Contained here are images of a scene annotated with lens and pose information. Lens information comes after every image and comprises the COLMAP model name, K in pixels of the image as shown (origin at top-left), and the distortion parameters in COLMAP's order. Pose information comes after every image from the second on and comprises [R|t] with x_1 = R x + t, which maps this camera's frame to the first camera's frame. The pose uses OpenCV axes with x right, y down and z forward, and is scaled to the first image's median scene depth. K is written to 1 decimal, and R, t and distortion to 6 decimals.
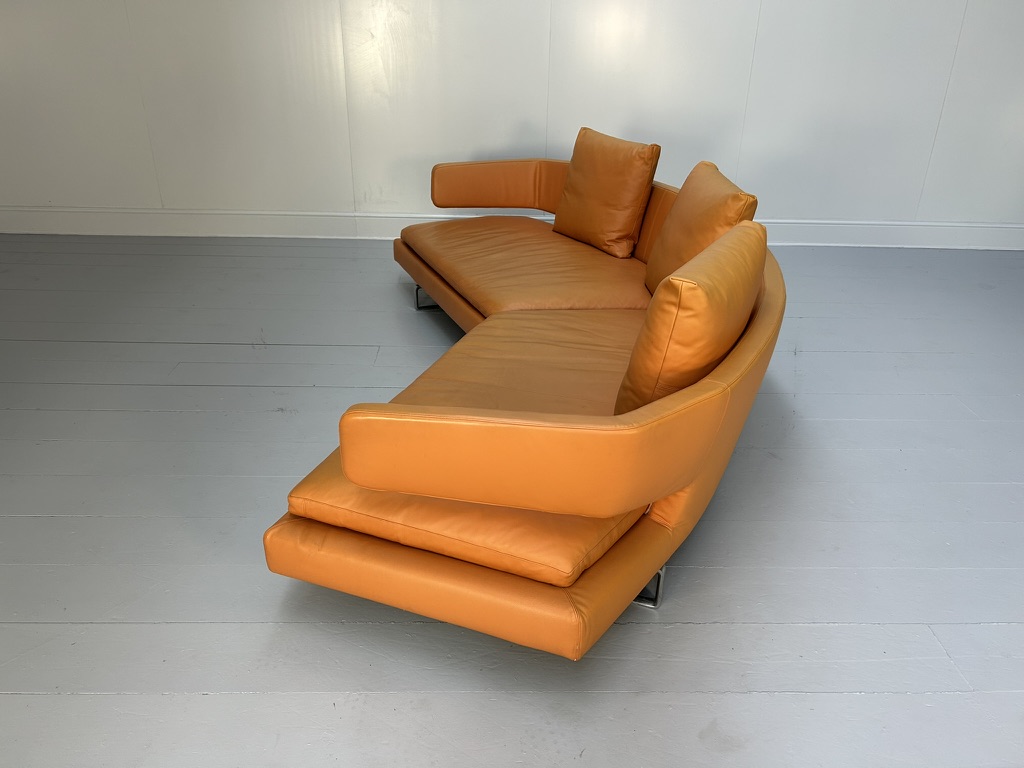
lens RADIAL K [[759.9, 0, 510.4], [0, 759.9, 384.2], [0, 0, 1]] dist [0.068531, -0.061324]
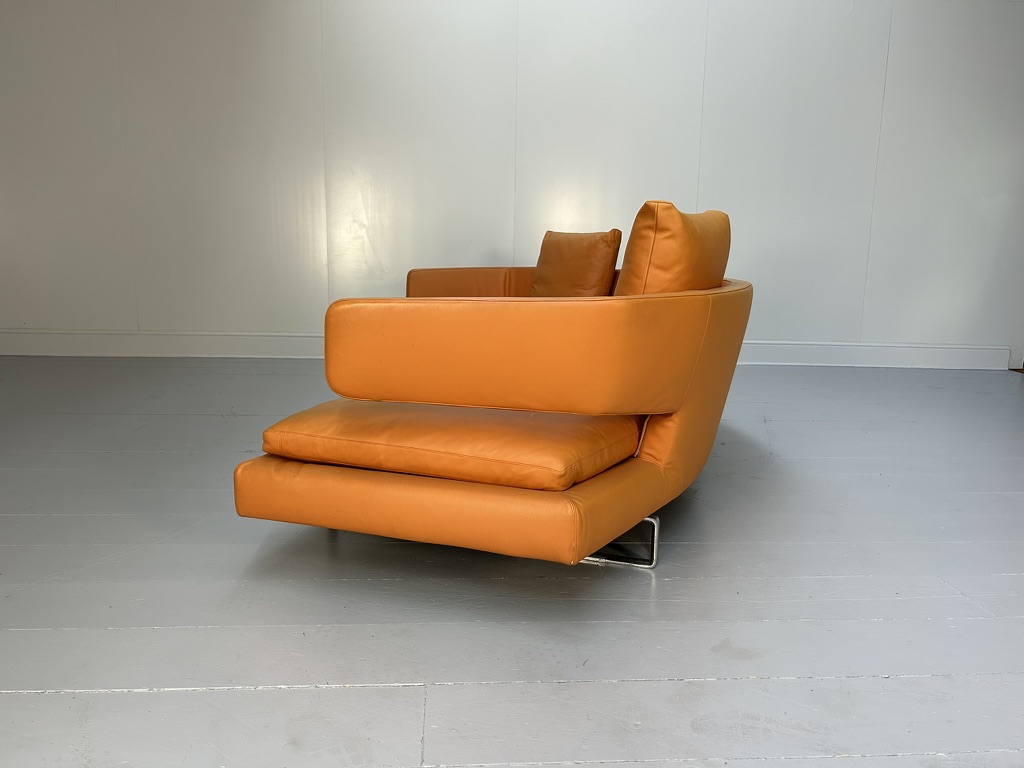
lens RADIAL K [[759.9, 0, 511.4], [0, 759.9, 389.6], [0, 0, 1]] dist [0.068531, -0.061324]
pose [[0.998669, -0.006460, 0.051175, -0.031959], [0.020227, 0.961708, -0.273327, 0.380810], [-0.047450, 0.273999, 0.960559, 0.057472]]
